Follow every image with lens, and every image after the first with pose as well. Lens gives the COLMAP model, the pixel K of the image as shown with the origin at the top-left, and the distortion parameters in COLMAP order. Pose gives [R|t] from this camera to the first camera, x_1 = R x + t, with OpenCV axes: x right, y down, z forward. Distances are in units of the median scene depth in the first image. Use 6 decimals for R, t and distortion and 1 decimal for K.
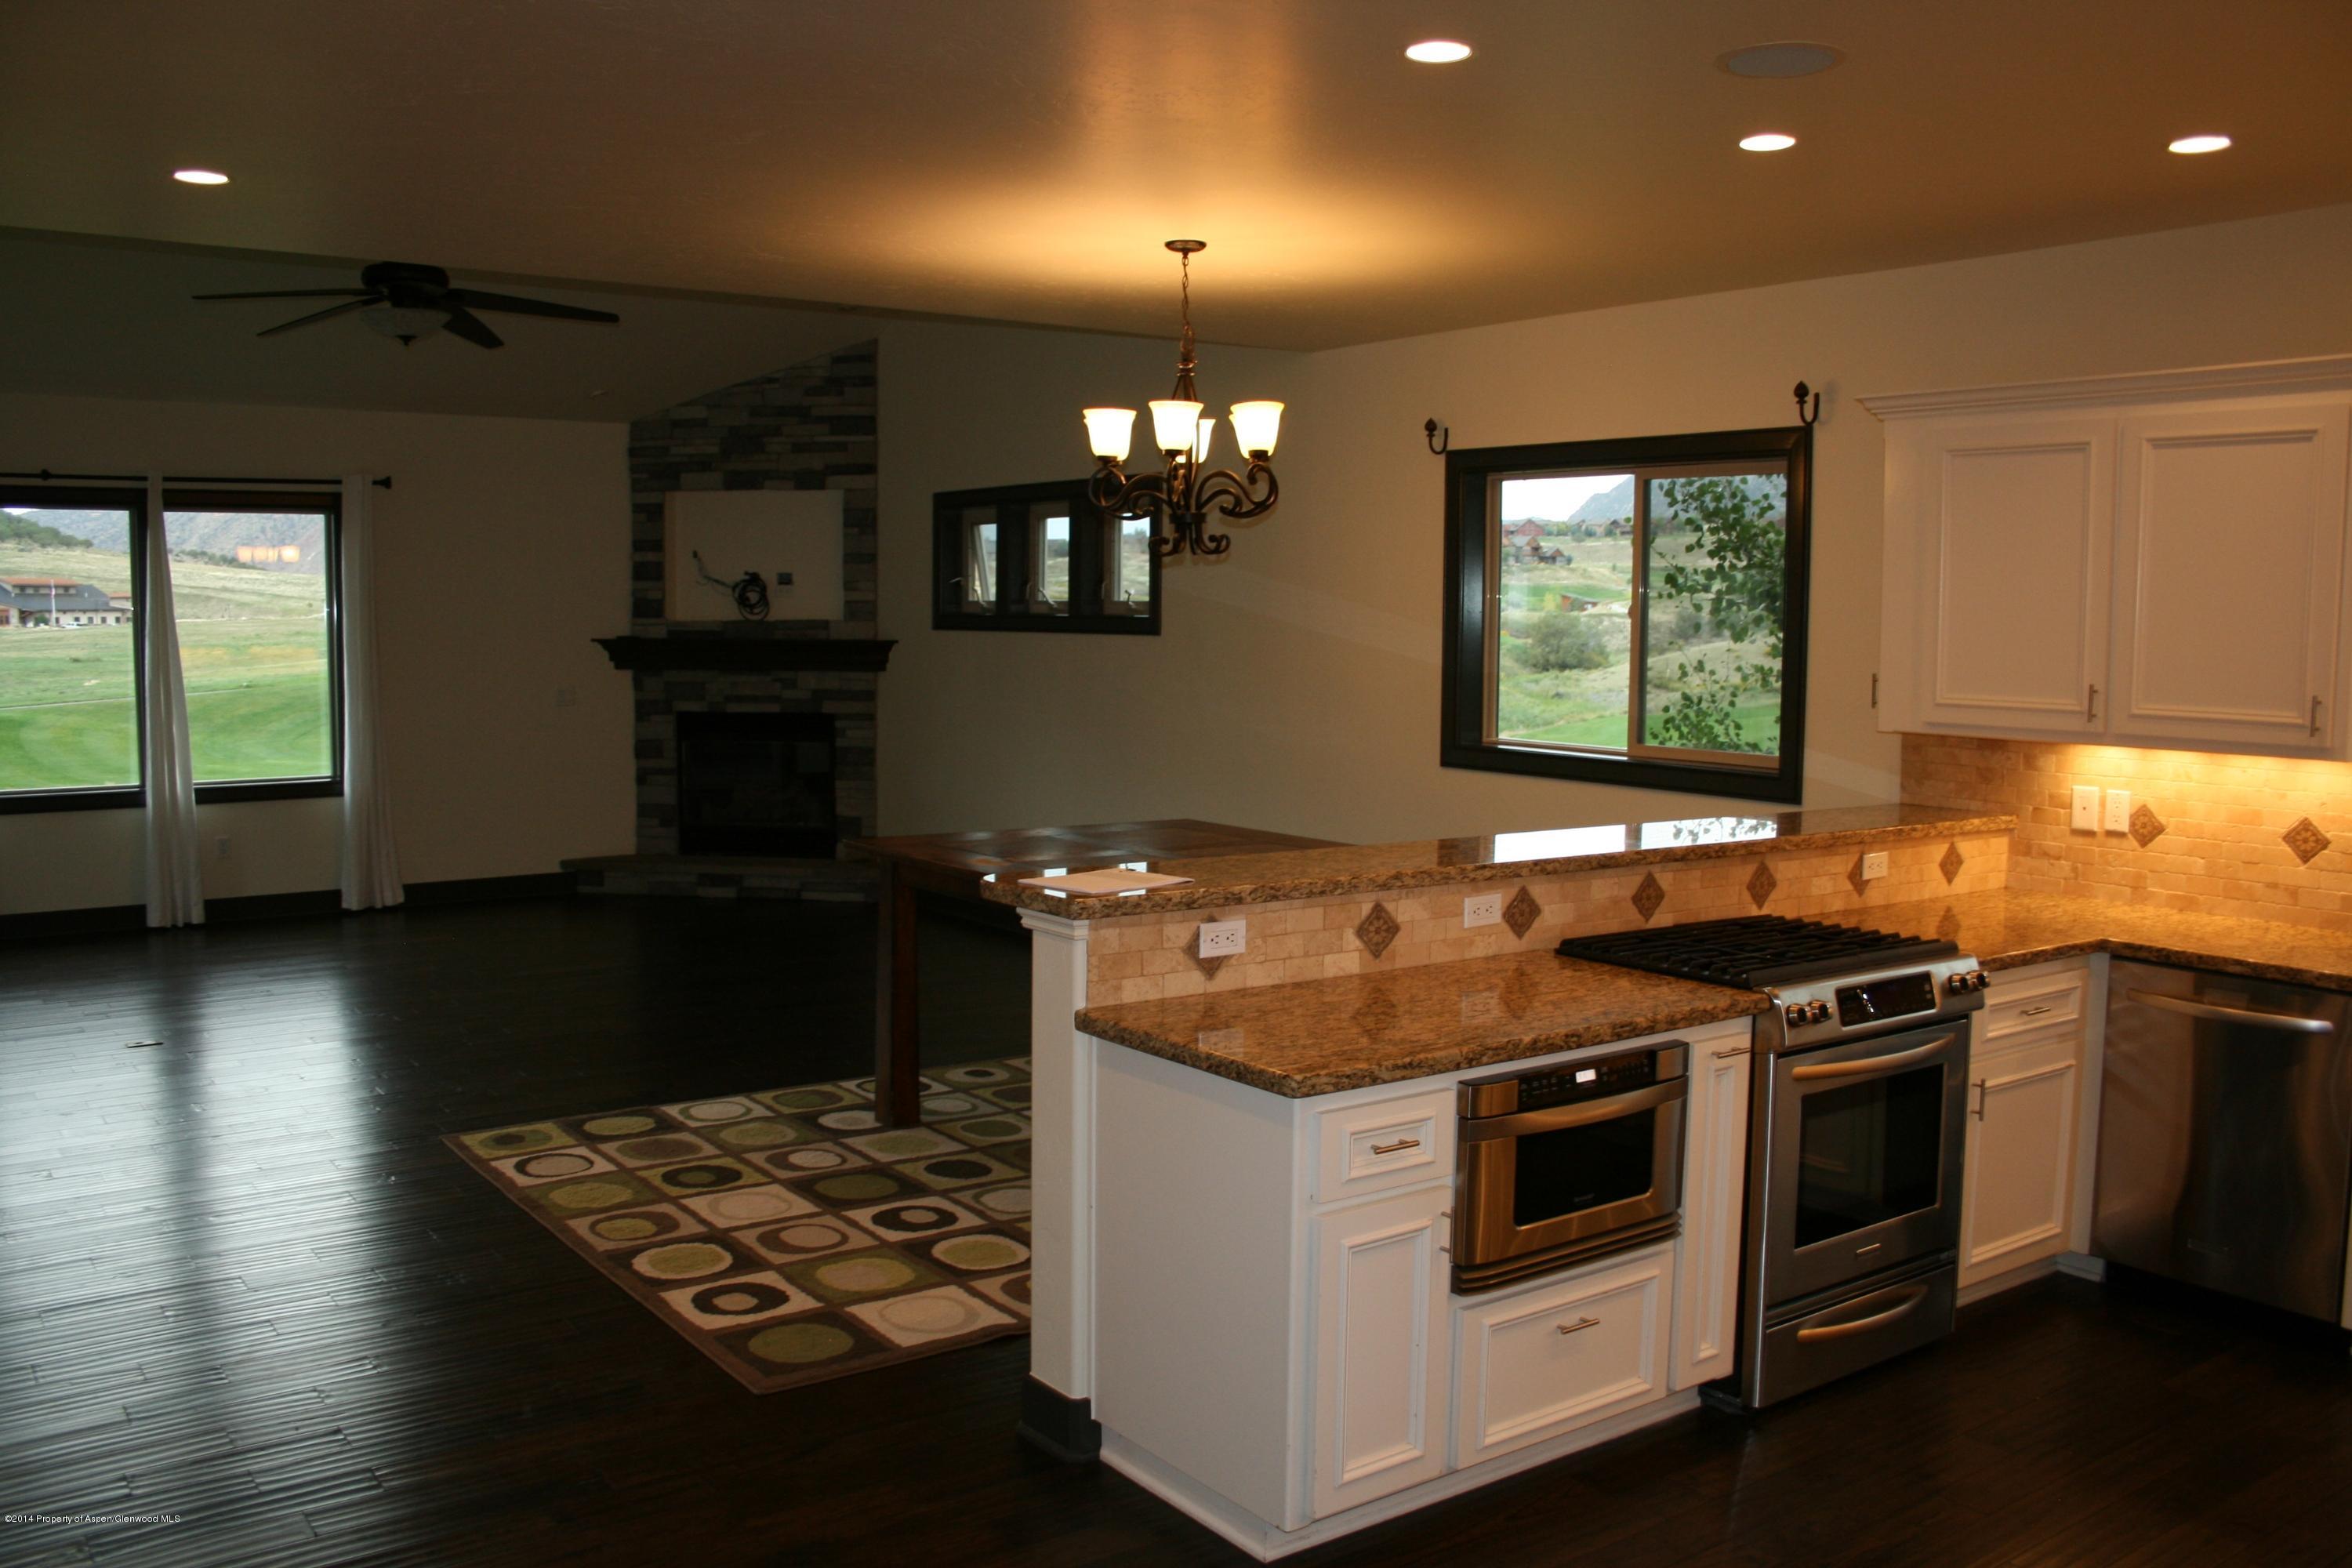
lens RADIAL K [[1977.6, 0, 1177.0], [0, 1977.6, 823.8], [0, 0, 1]] dist [-0.081319, 0.015799]
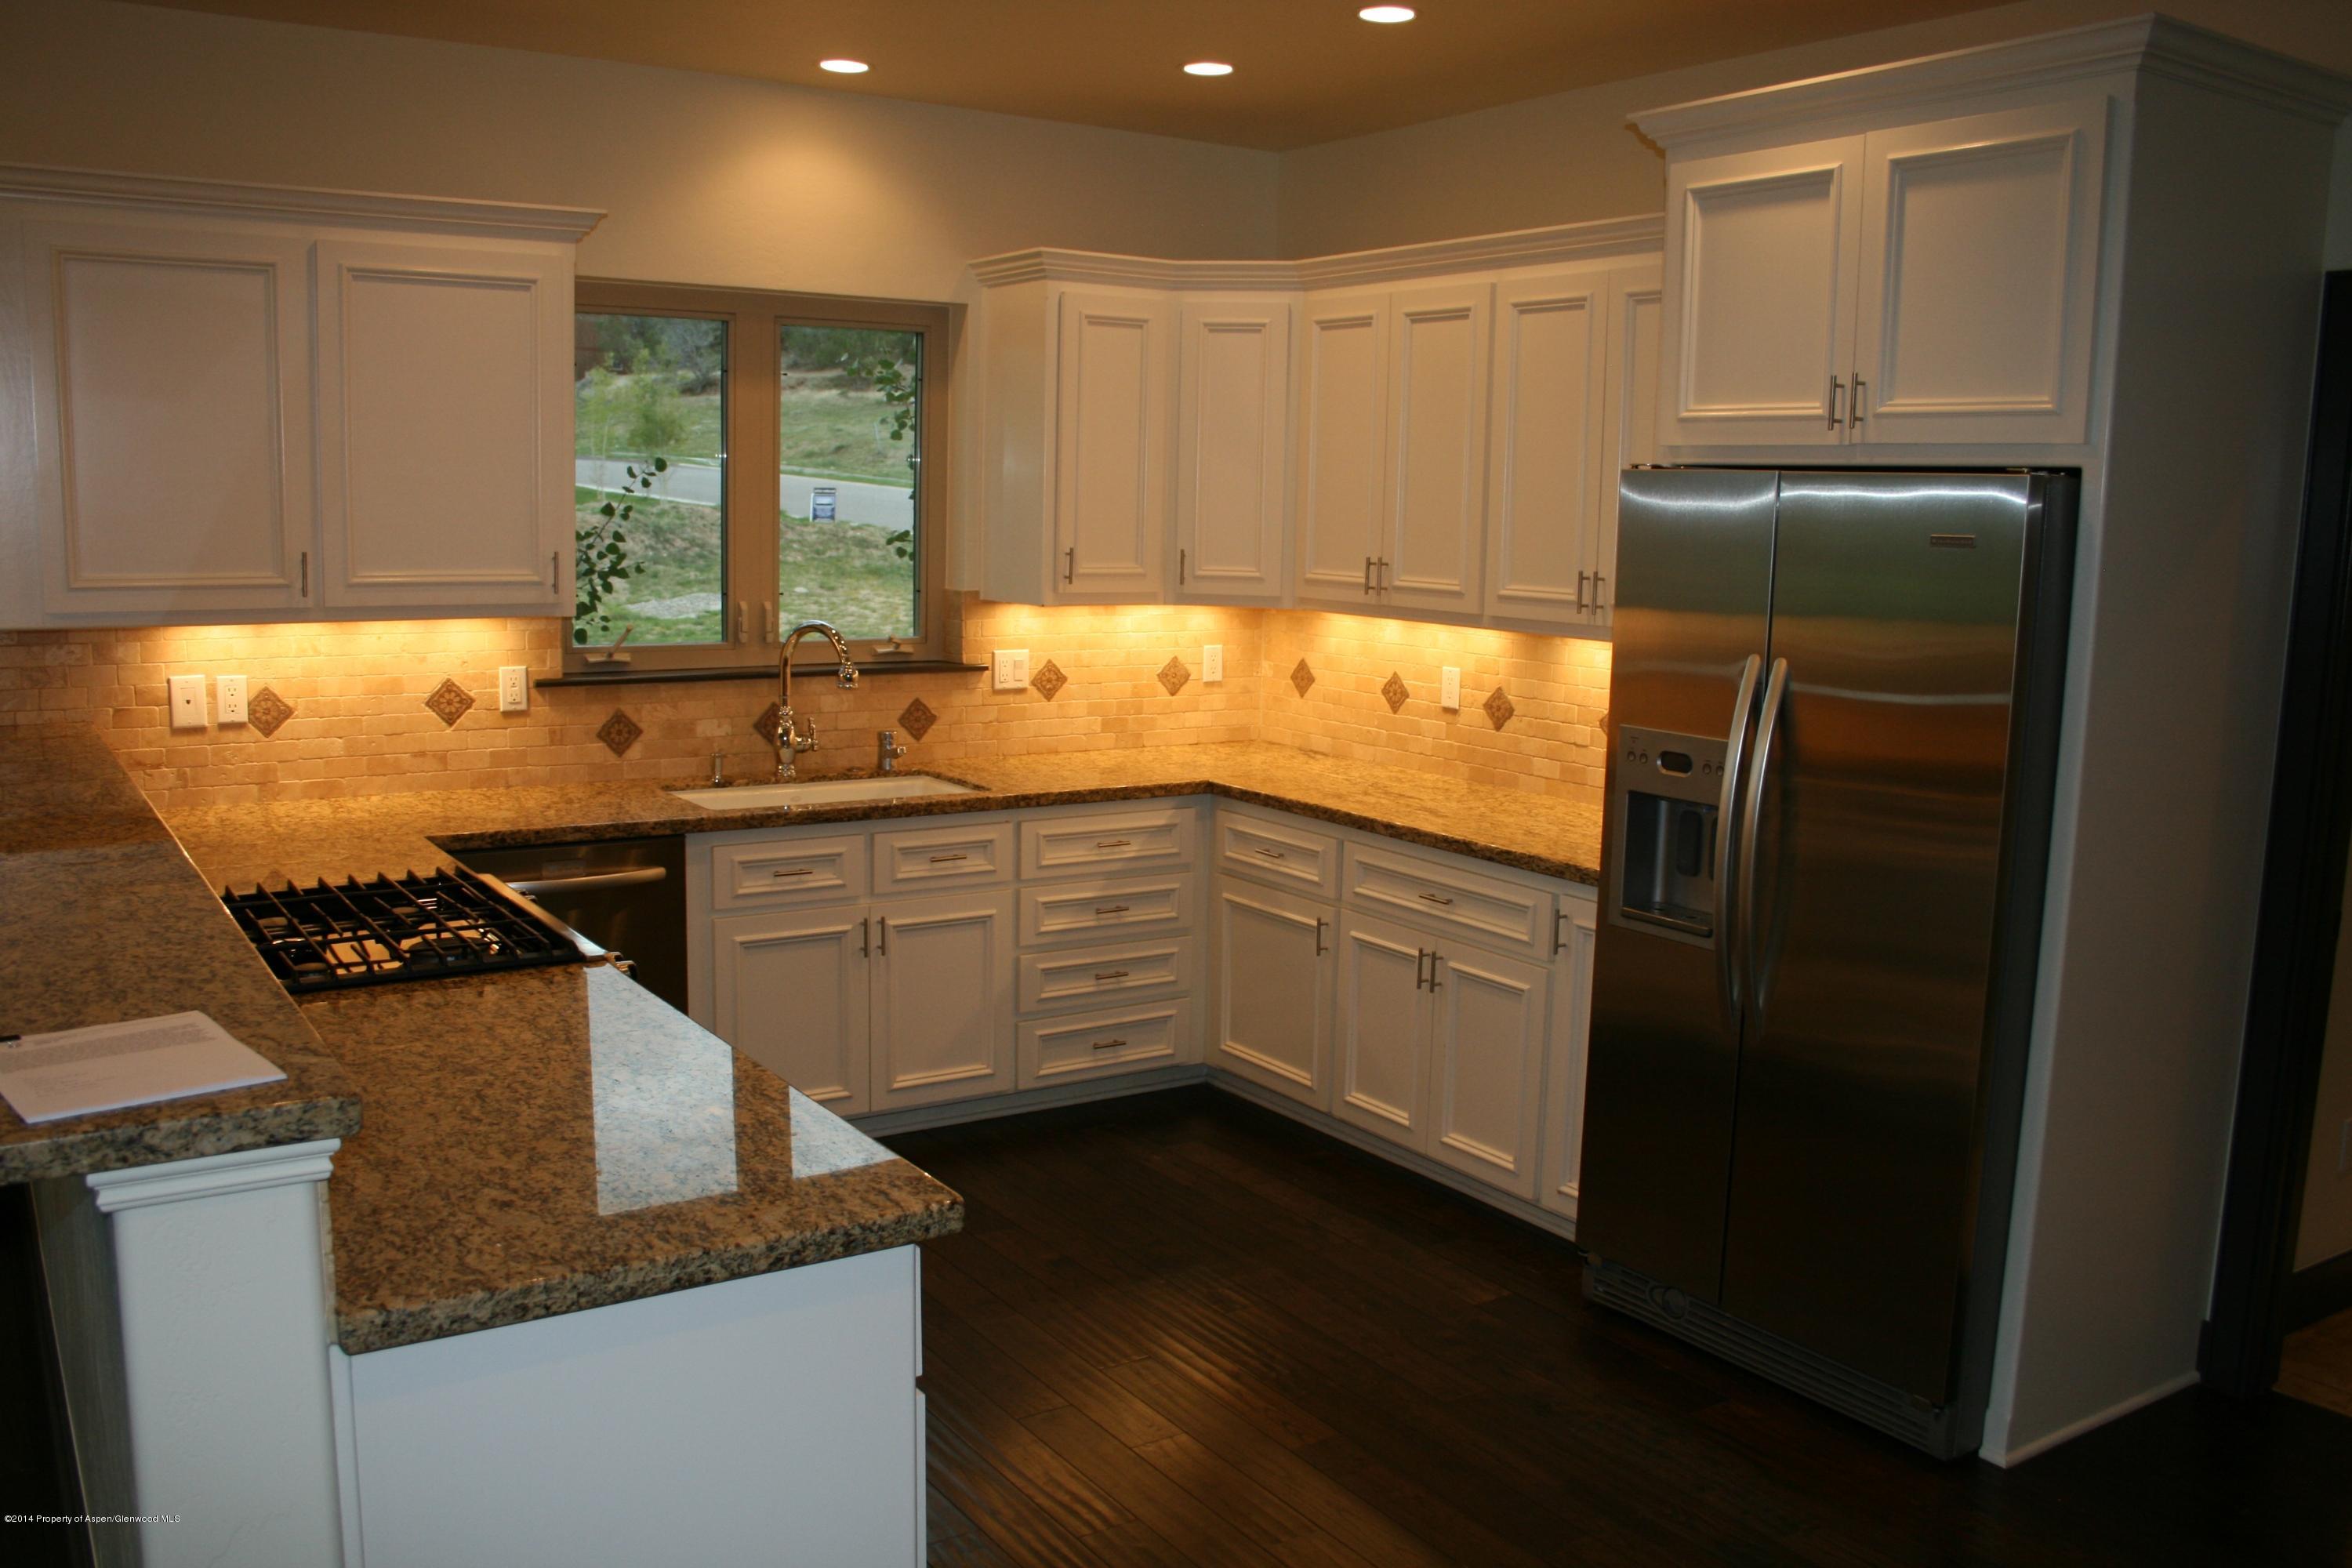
lens RADIAL K [[1977.6, 0, 1177.0], [0, 1977.6, 823.8], [0, 0, 1]] dist [-0.081319, 0.015799]
pose [[0.039949, -0.175066, 0.983746, -0.225946], [0.086259, 0.981461, 0.171156, -0.040655], [-0.995471, 0.078020, 0.054310, 0.348143]]
